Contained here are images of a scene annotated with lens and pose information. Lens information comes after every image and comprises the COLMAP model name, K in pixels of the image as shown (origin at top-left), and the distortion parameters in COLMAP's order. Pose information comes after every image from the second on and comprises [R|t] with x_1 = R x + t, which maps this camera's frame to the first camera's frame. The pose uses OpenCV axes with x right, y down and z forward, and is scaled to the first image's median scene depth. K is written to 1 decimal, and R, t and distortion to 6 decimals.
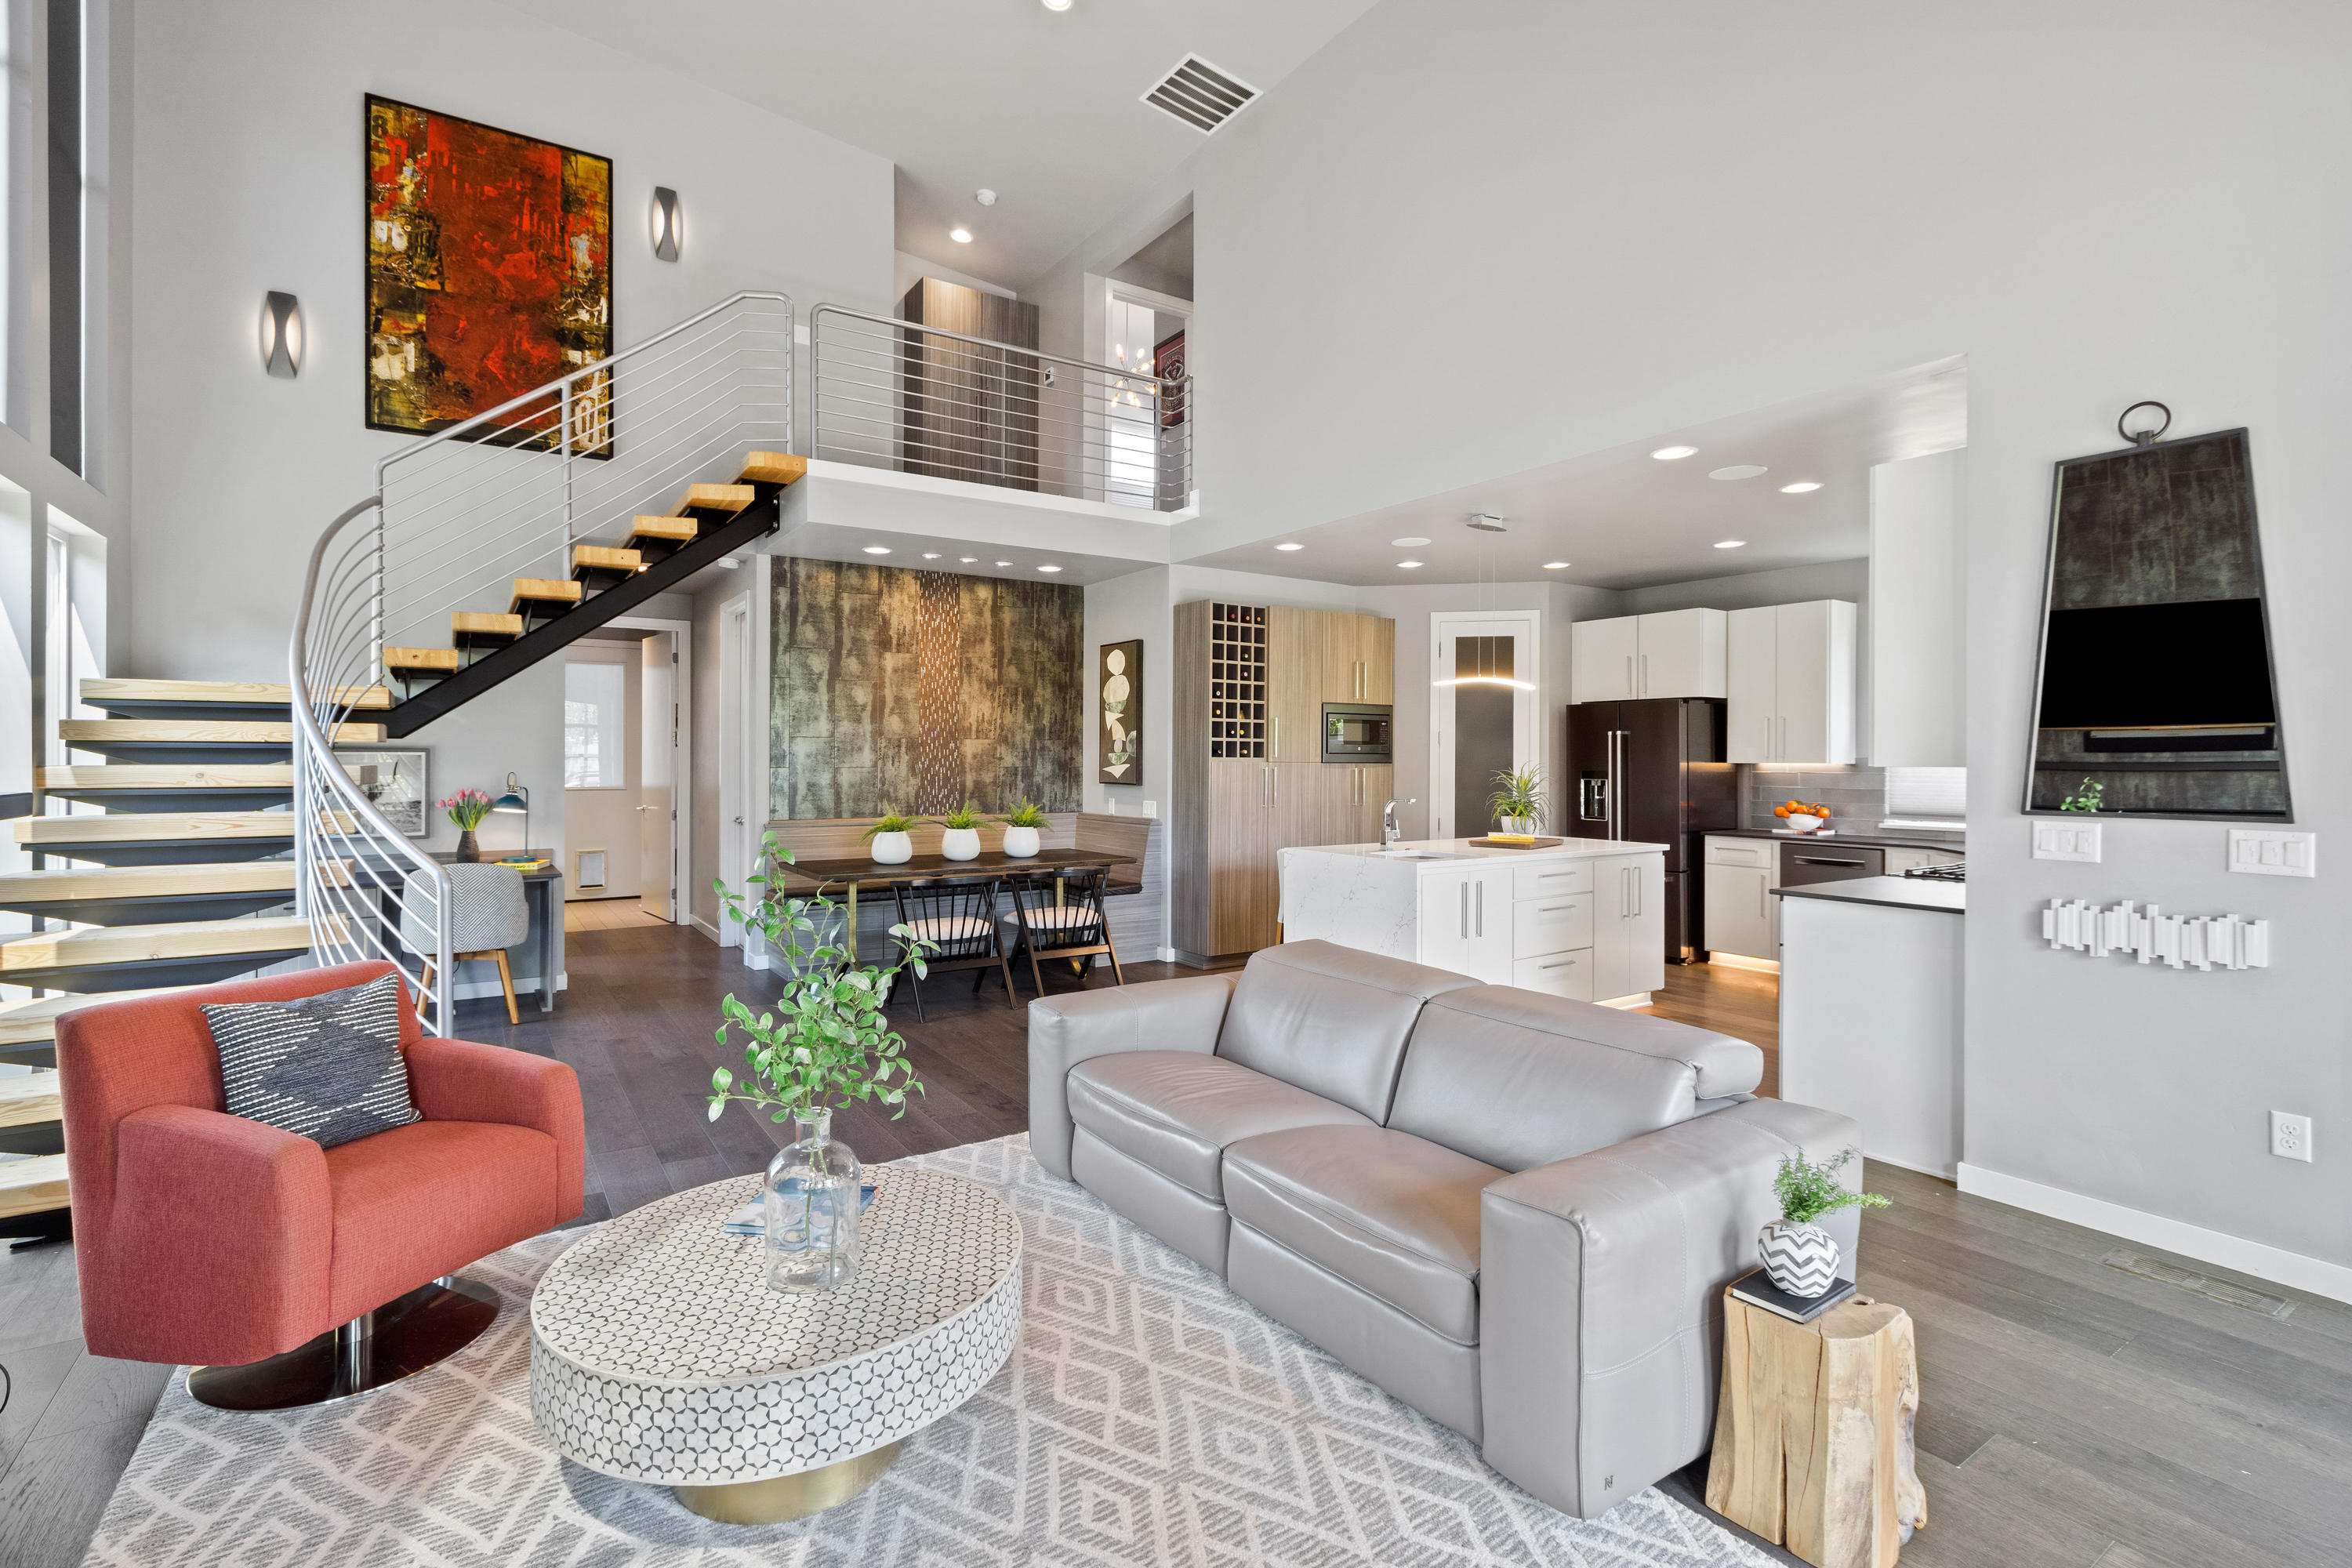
lens RADIAL K [[1092.3, 0, 1167.0], [0, 1092.3, 757.2], [0, 0, 1]] dist [0.001216, -0.000043]
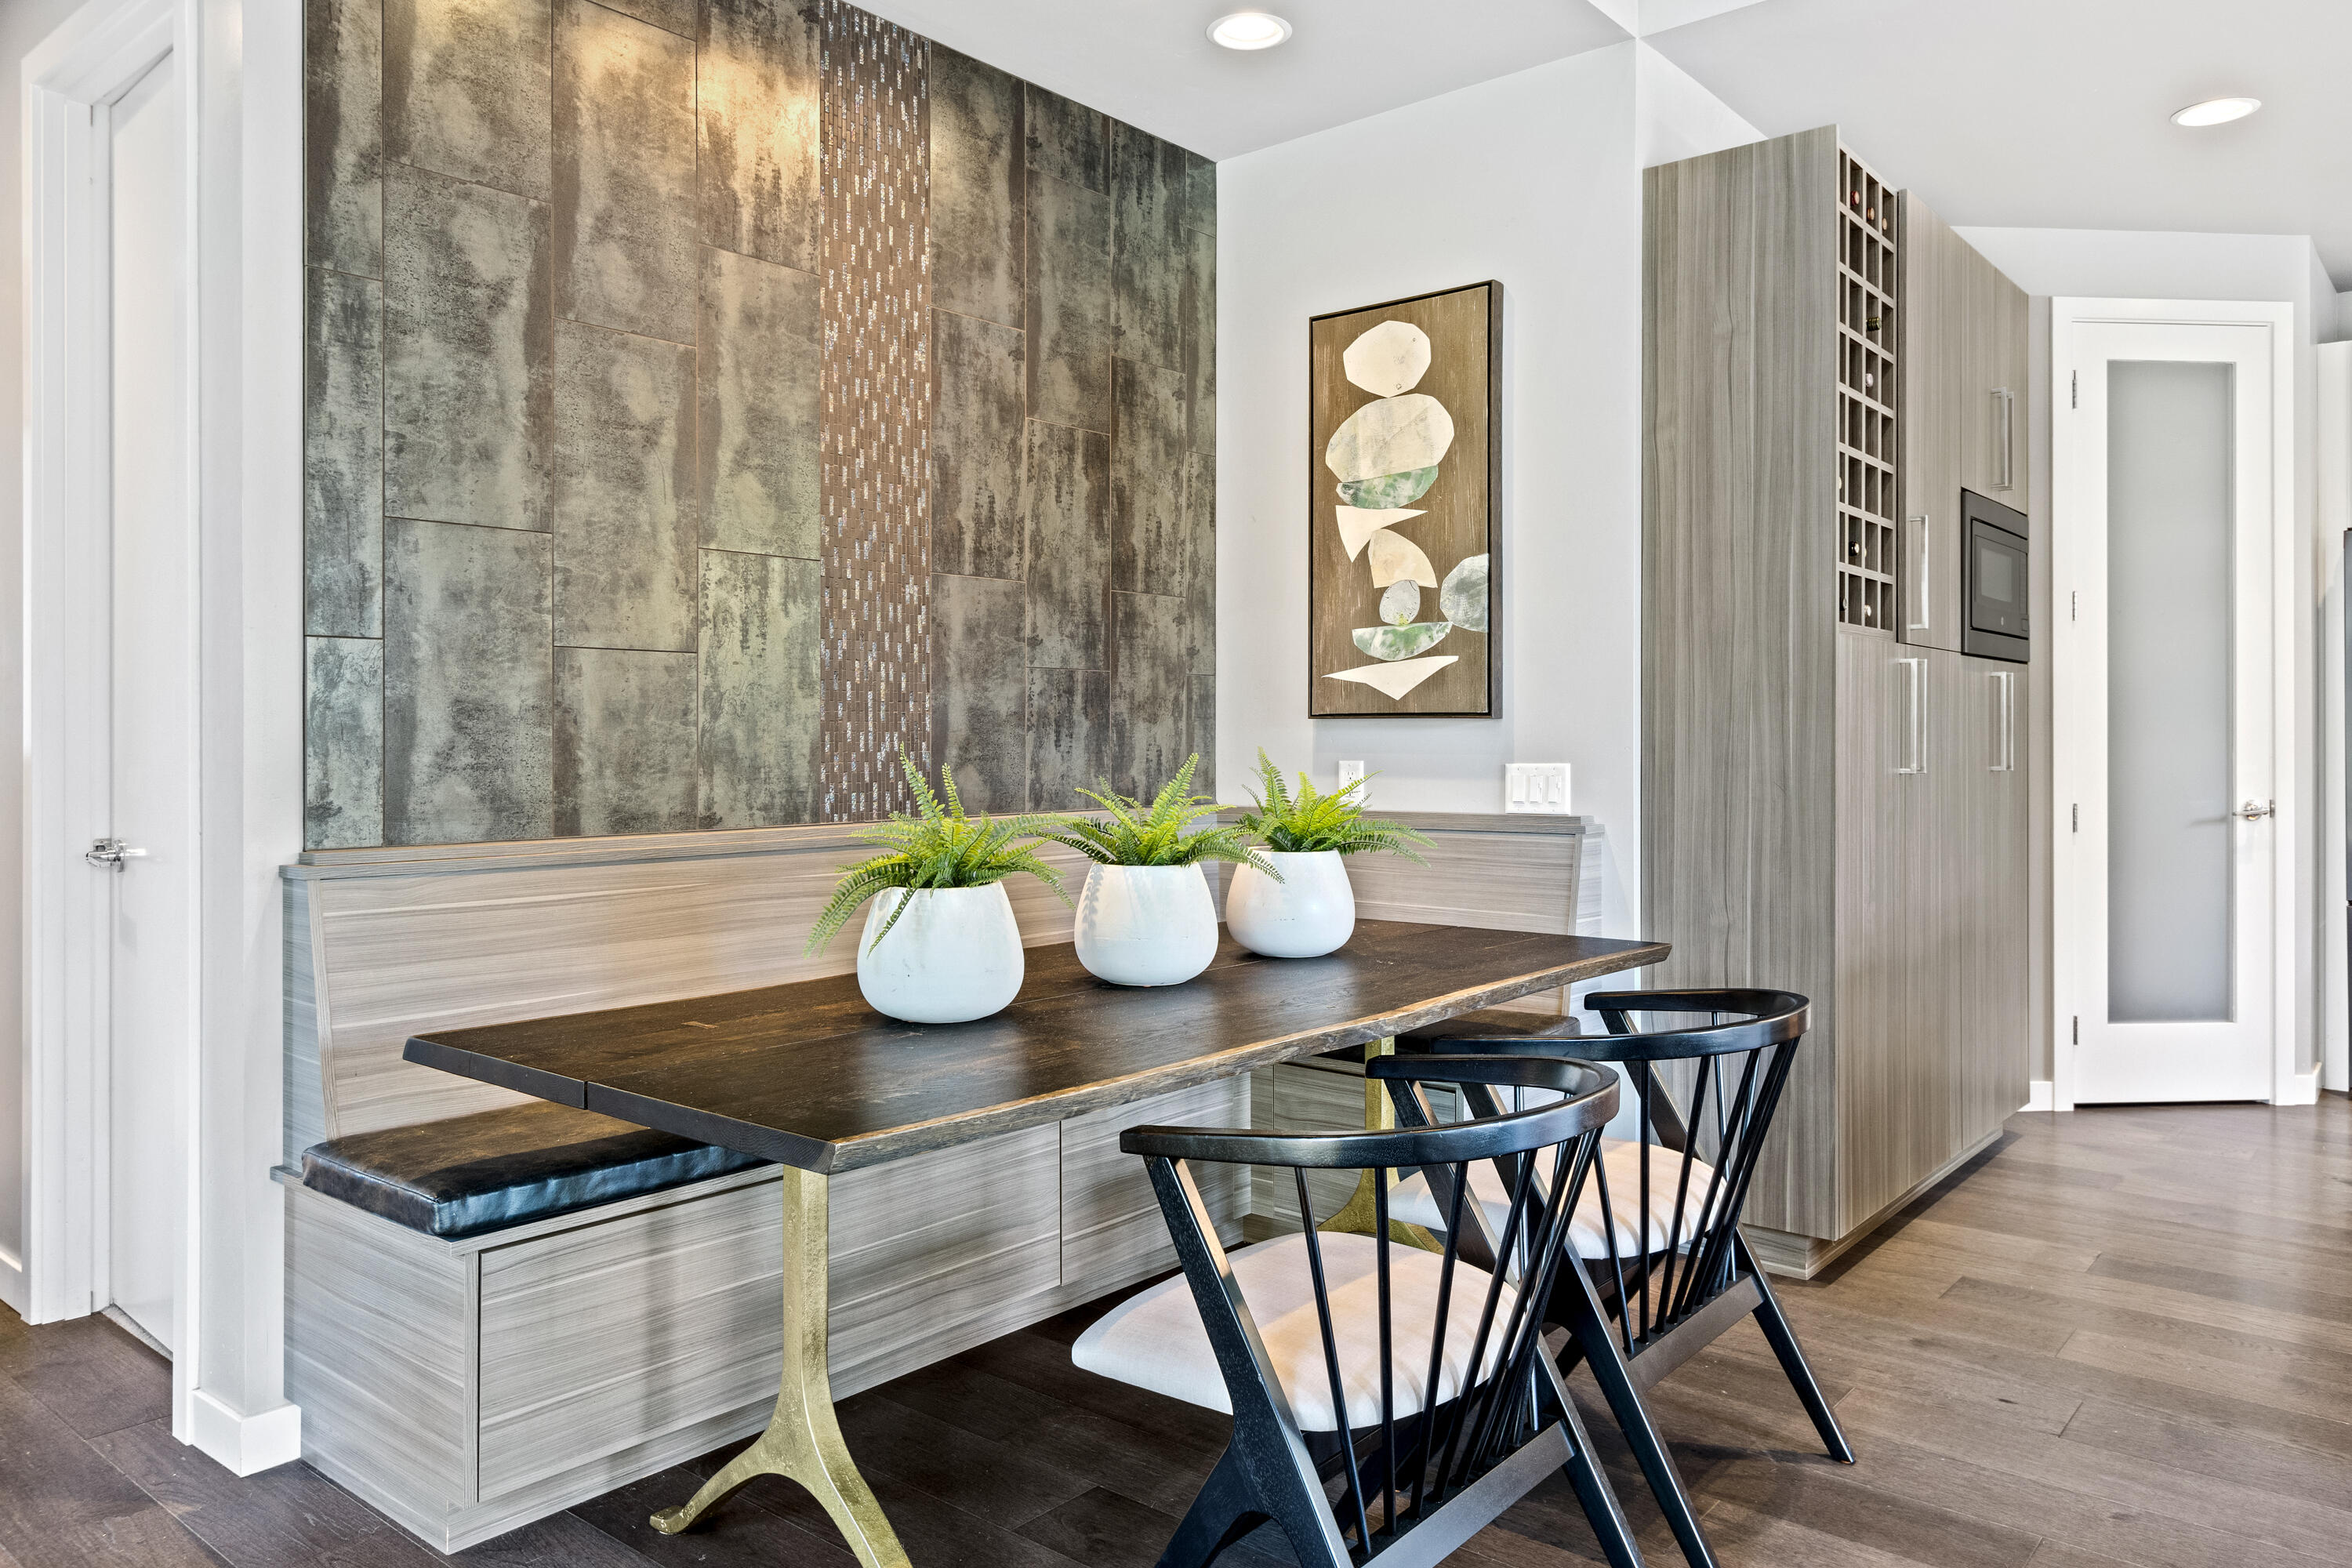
lens RADIAL K [[1608.9, 0, 1178.6], [0, 1608.9, 736.3], [0, 0, 1]] dist [0.005234, 0.002869]
pose [[0.958493, -0.004956, 0.285073, -0.274085], [0.005063, 0.999987, 0.000361, 0.032543], [-0.285072, 0.001097, 0.958506, 0.586702]]
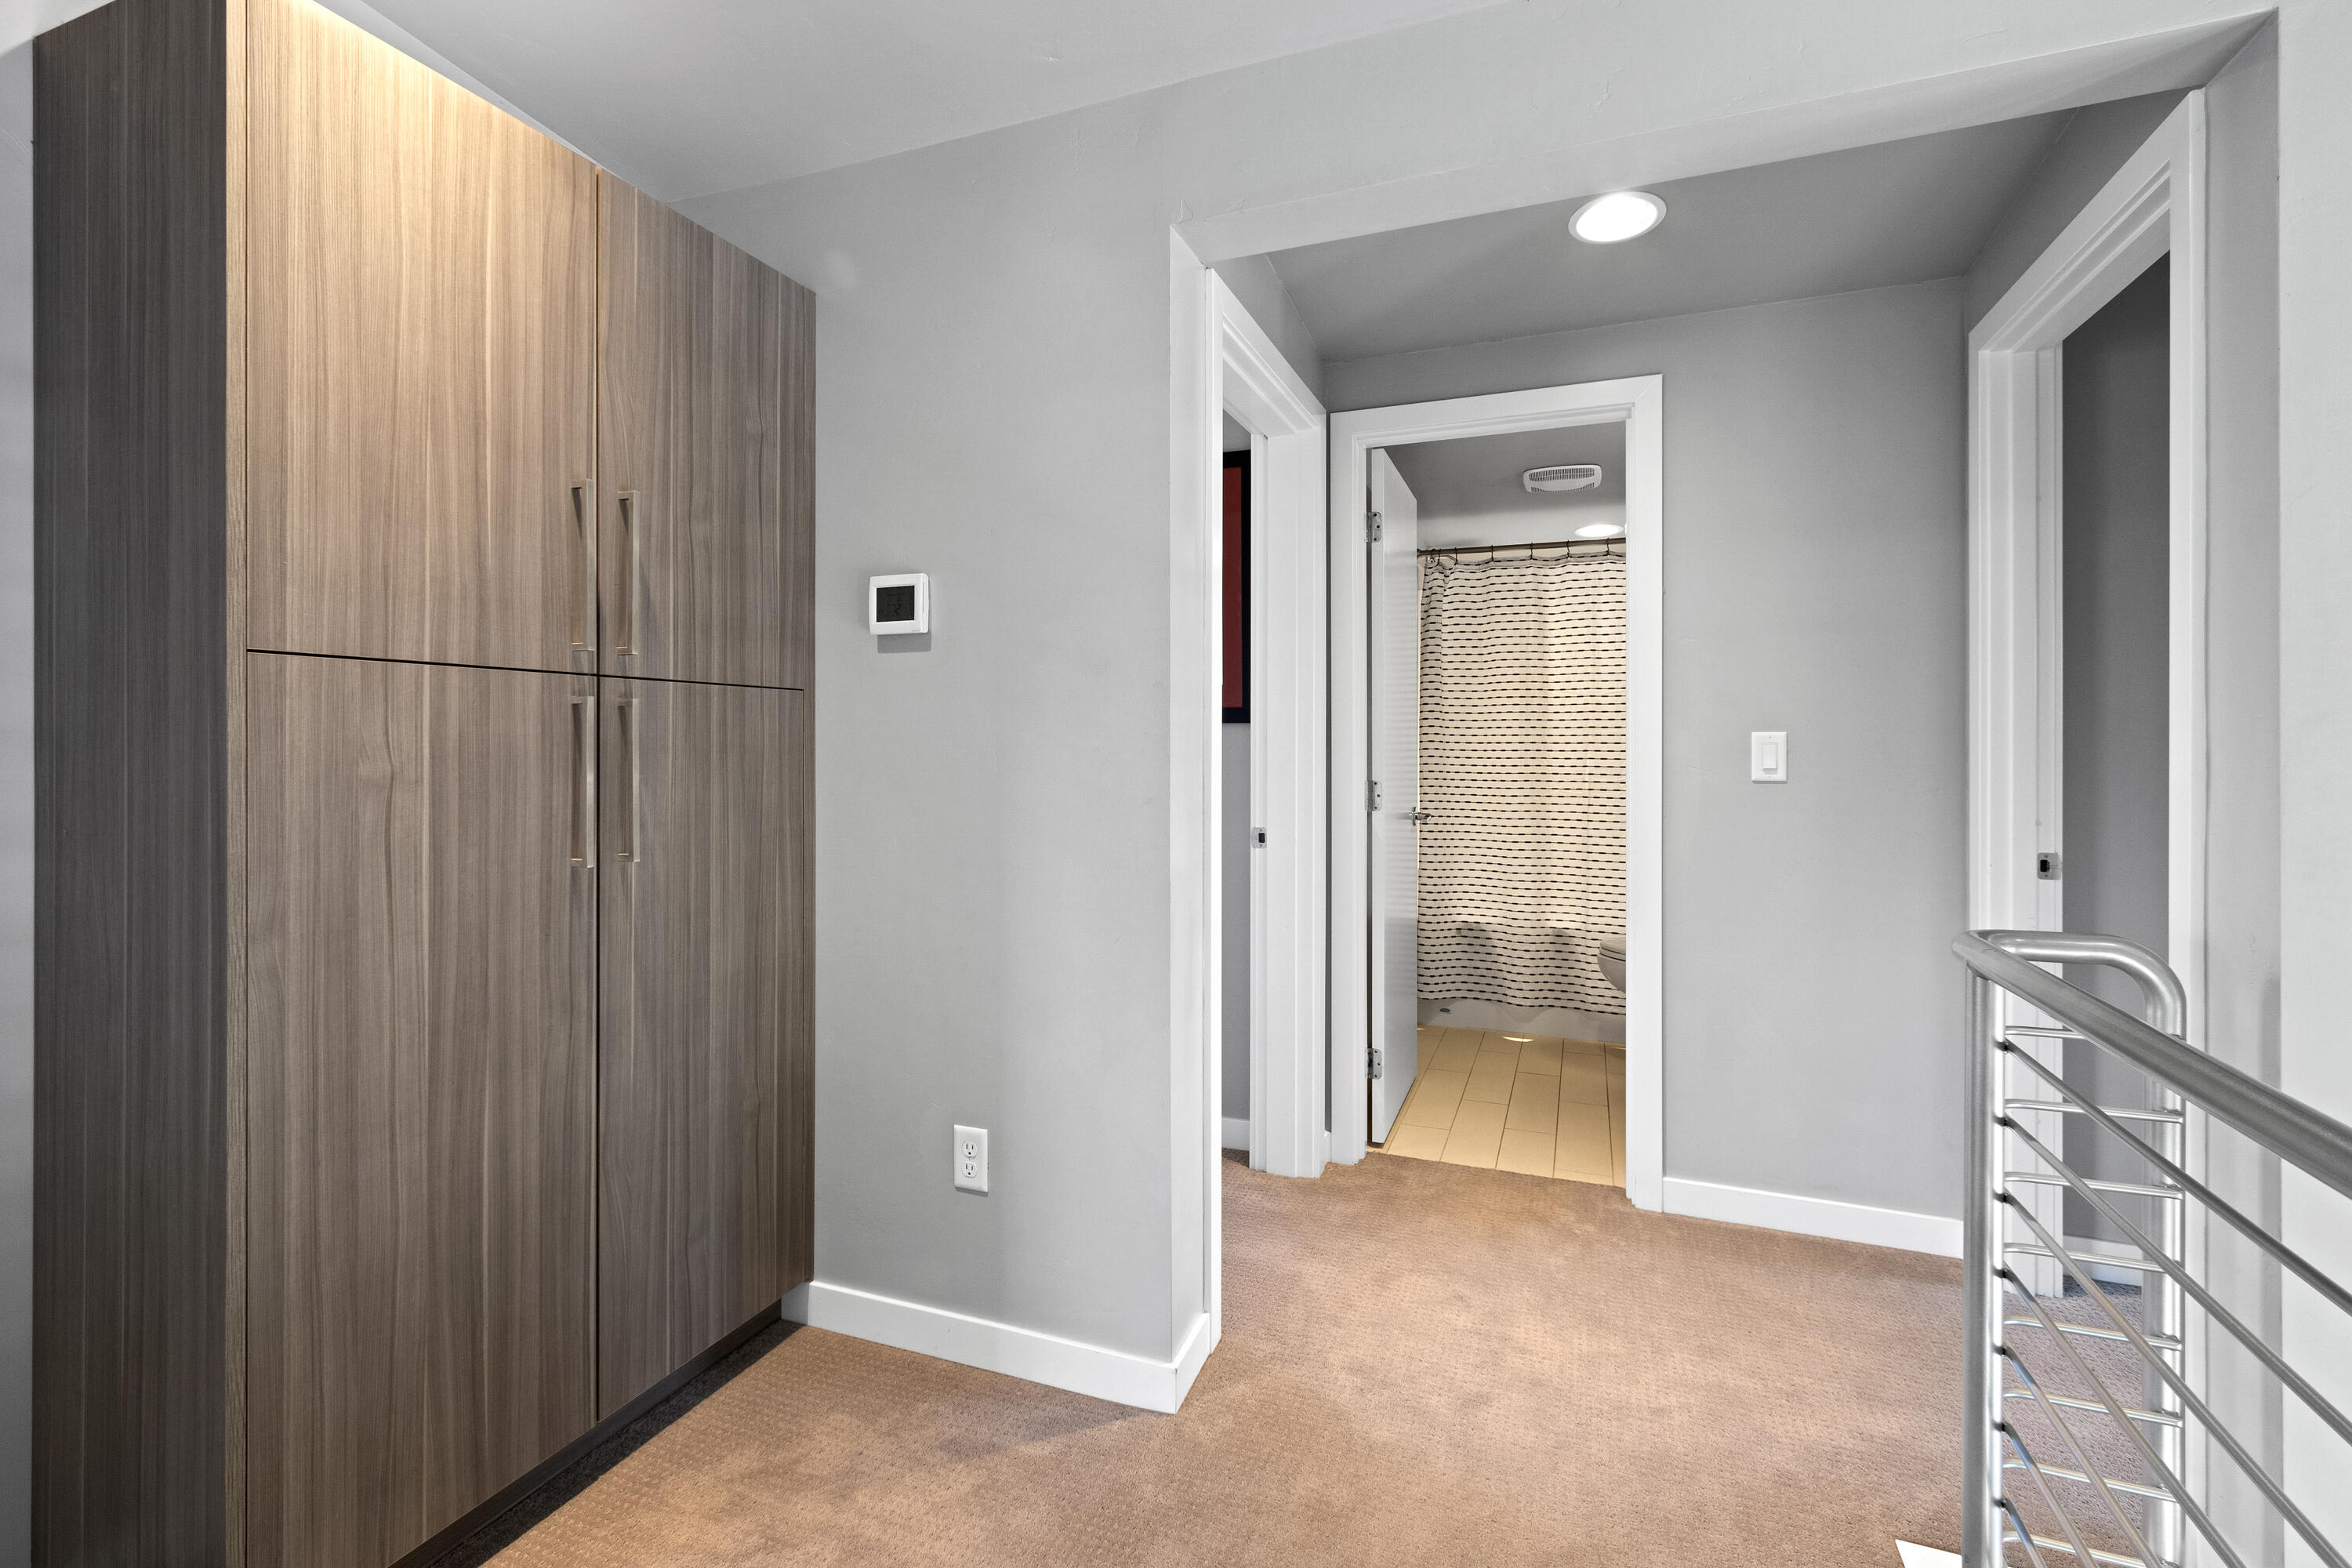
lens RADIAL K [[1048.7, 0, 1175.0], [0, 1048.7, 765.8], [0, 0, 1]] dist [0.003340, 0.000041]
pose [[-0.573763, -0.003693, 0.819013, -0.270335], [-0.002221, 0.999993, 0.002952, -0.000511], [-0.819018, -0.000125, -0.573767, 1.069713]]
